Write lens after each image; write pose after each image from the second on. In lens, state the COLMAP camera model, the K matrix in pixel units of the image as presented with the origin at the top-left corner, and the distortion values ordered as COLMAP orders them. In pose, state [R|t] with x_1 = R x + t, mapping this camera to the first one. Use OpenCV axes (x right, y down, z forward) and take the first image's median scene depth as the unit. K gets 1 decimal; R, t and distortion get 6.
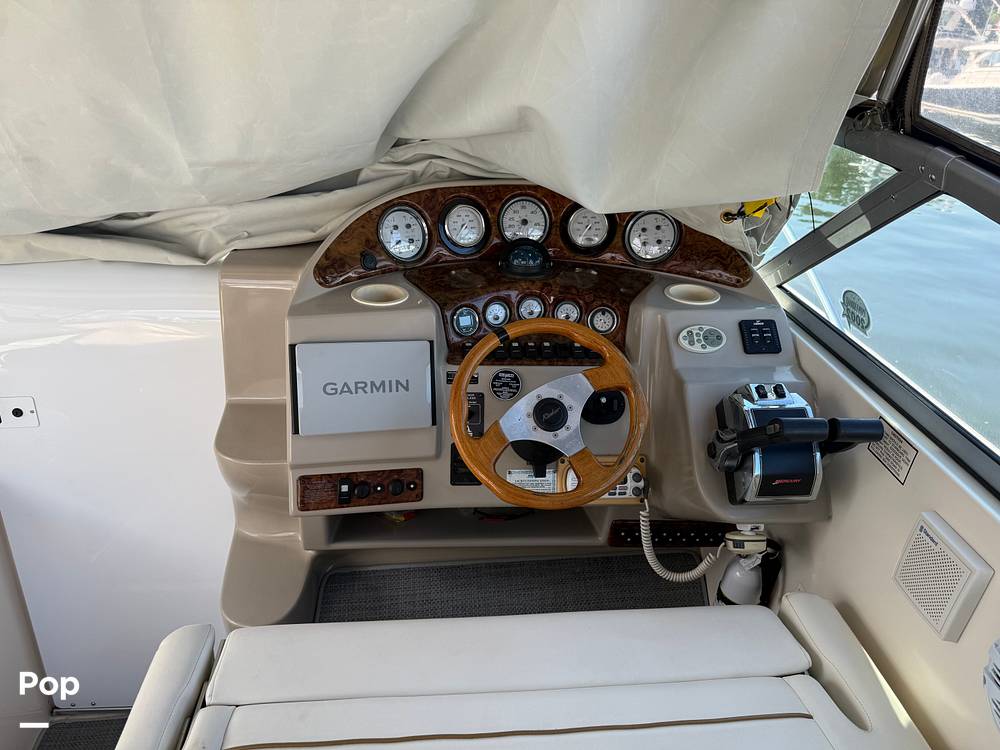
lens RADIAL K [[733.0, 0, 488.7], [0, 733.0, 378.3], [0, 0, 1]] dist [0.176569, -0.305096]
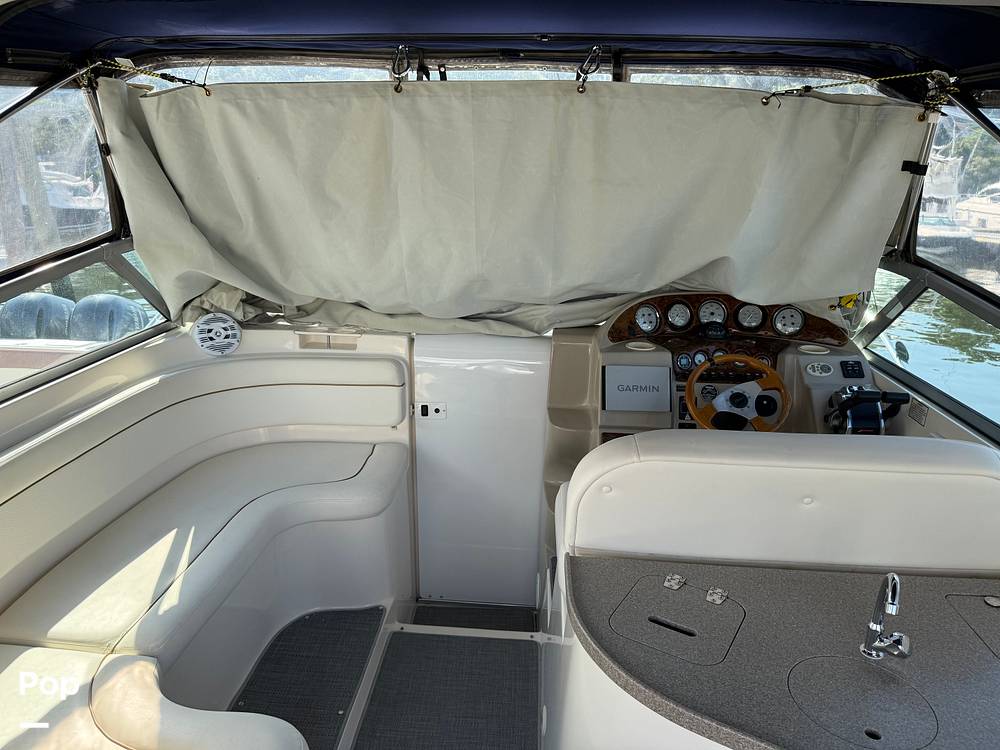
lens RADIAL K [[733.0, 0, 488.7], [0, 733.0, 378.3], [0, 0, 1]] dist [0.176569, -0.305096]
pose [[0.988463, 0.016073, -0.150605, -0.245152], [-0.043483, 0.982608, -0.180529, 0.335005], [0.145084, 0.184995, 0.971971, -0.923752]]
